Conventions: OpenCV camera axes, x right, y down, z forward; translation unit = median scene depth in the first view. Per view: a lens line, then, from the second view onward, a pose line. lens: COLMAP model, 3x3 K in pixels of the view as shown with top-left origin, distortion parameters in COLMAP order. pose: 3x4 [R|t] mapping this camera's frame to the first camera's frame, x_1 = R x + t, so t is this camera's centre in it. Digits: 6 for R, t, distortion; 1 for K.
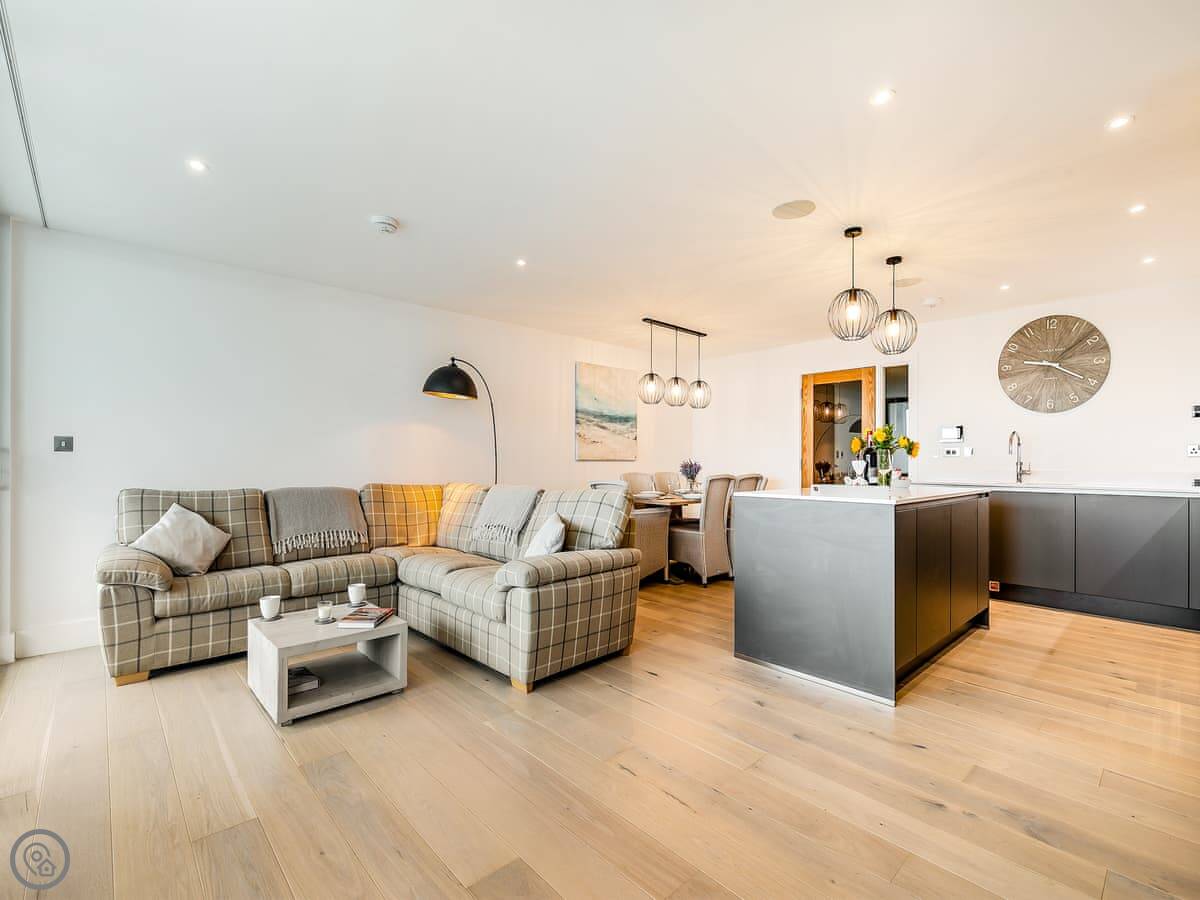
lens RADIAL K [[543.4, 0, 596.7], [0, 543.4, 458.9], [0, 0, 1]] dist [0.003335, 0.000752]
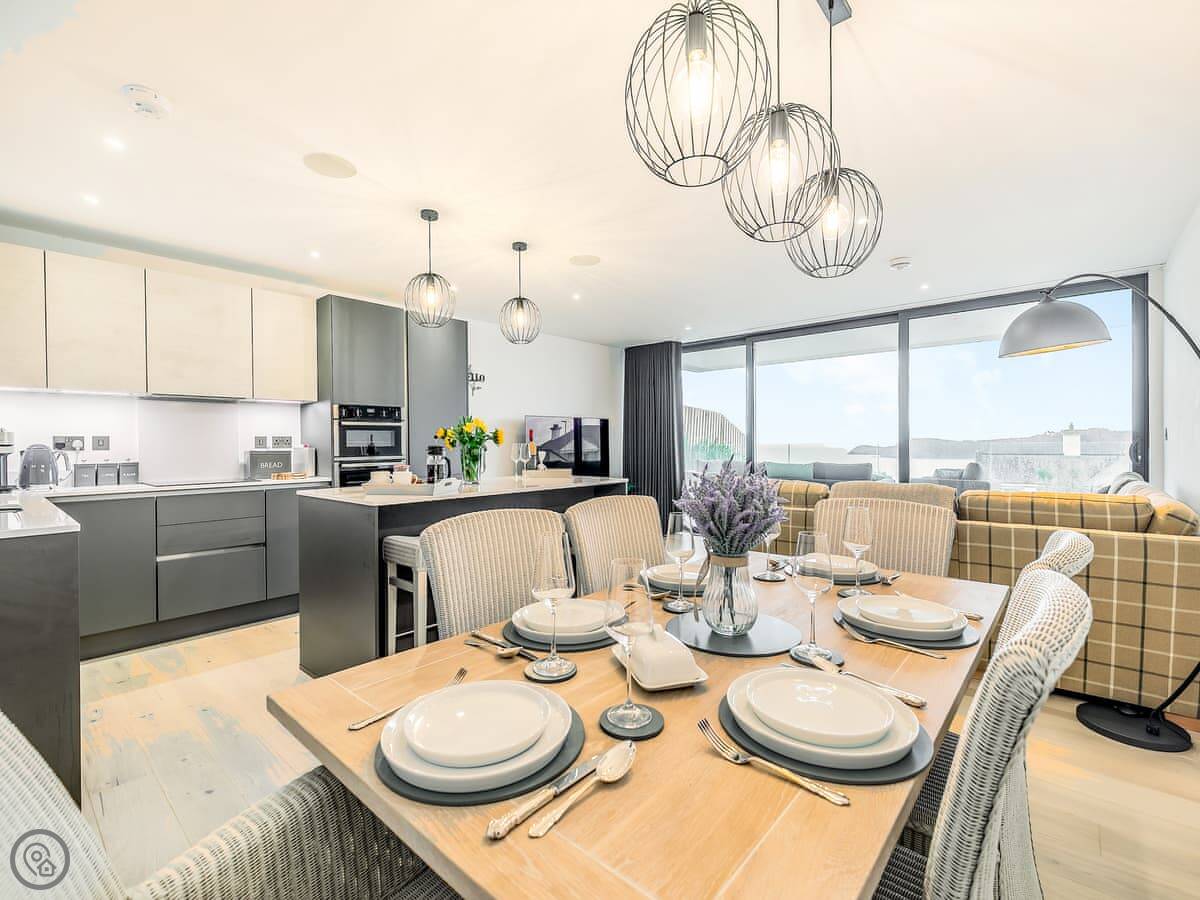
lens RADIAL K [[540.2, 0, 613.0], [0, 540.2, 441.5], [0, 0, 1]] dist [0.005438, -0.000027]
pose [[-0.992851, 0.003964, -0.119291, 0.277913], [0.005093, 0.999945, -0.009165, -0.005946], [0.119248, -0.009707, -0.992817, 1.407588]]
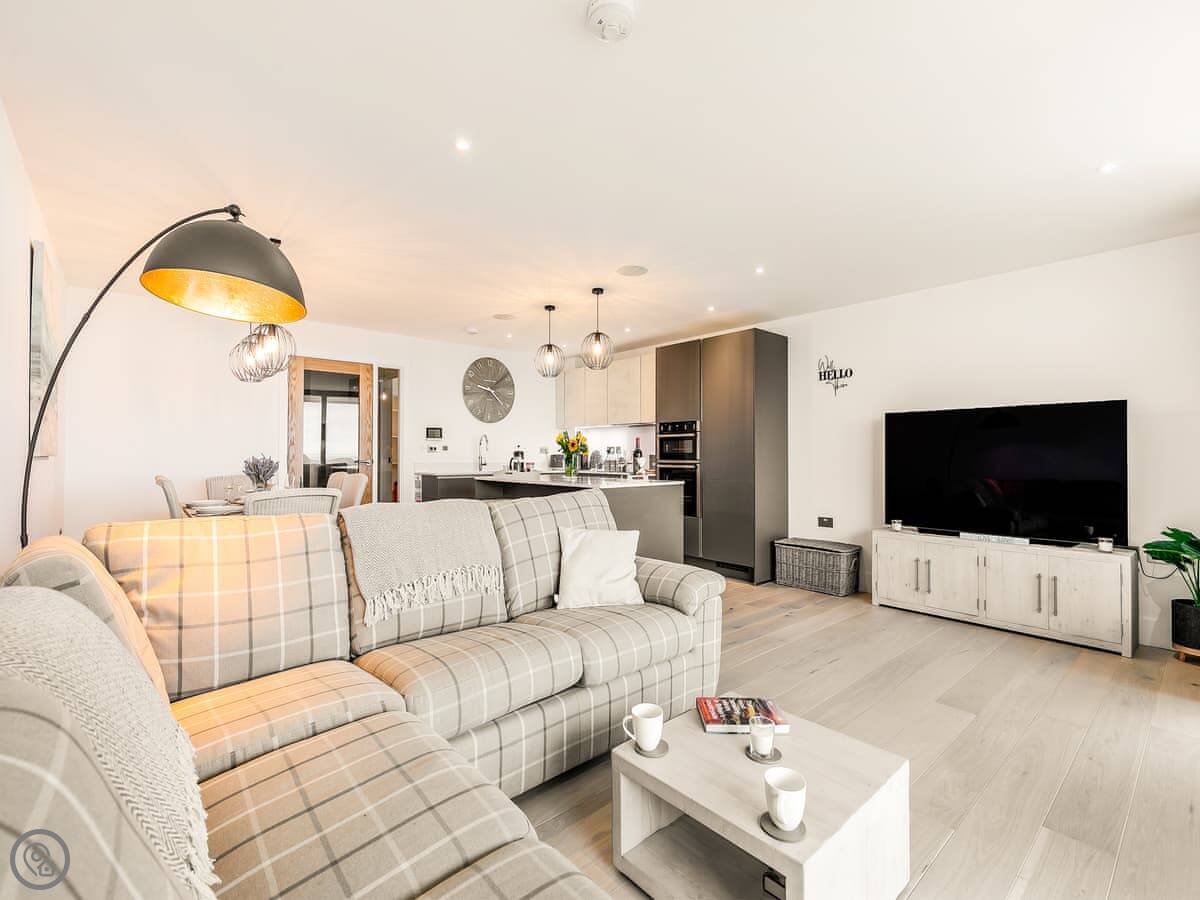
lens RADIAL K [[534.4, 0, 597.8], [0, 534.4, 448.1], [0, 0, 1]] dist [0.004378, 0.000307]
pose [[0.030756, 0.009022, 0.999486, -0.581842], [-0.006980, 0.999937, -0.008811, -0.005791], [-0.999503, -0.006706, 0.030817, 0.635765]]
